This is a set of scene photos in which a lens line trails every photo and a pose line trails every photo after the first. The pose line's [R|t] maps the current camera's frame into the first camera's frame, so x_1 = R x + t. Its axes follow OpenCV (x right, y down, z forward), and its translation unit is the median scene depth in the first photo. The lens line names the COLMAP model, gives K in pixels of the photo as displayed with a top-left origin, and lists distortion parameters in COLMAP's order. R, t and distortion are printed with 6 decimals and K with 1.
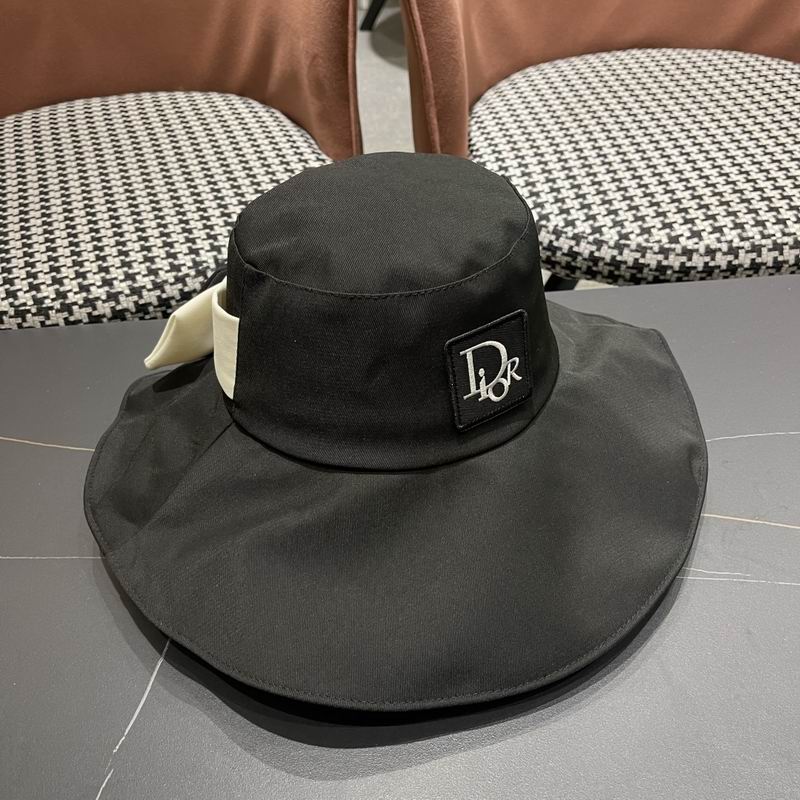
lens RADIAL K [[830.0, 0, 406.6], [0, 830.0, 409.4], [0, 0, 1]] dist [0.014875, 0.000000]
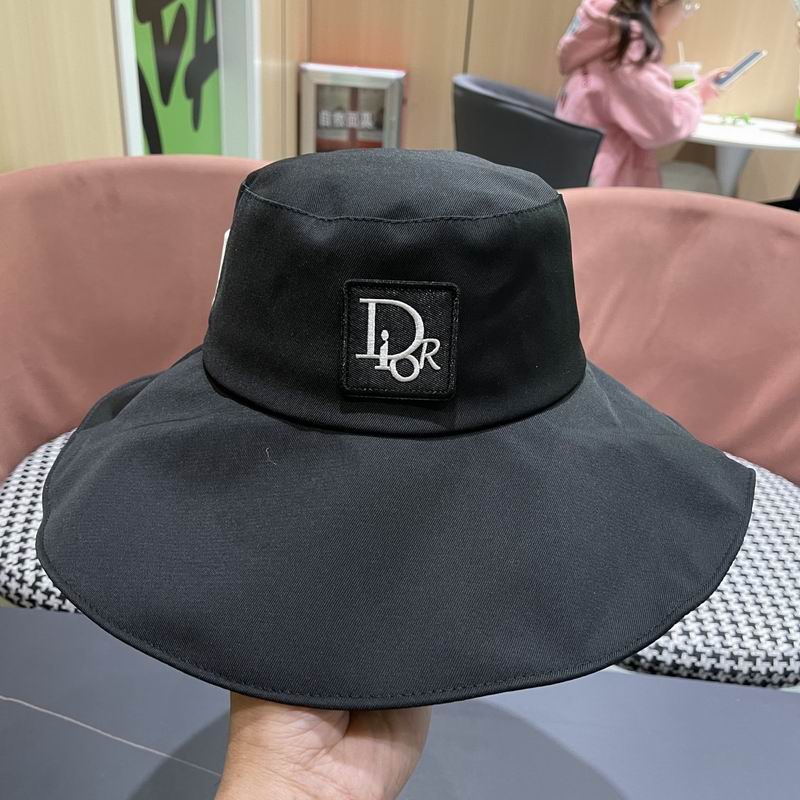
lens RADIAL K [[828.6, 0, 413.7], [0, 828.6, 403.4], [0, 0, 1]] dist [0.015246, 0.000000]
pose [[0.984947, 0.165013, -0.051484, -0.009846], [-0.172736, 0.950782, -0.257248, -0.149344], [0.006501, 0.262268, 0.964973, -0.252887]]
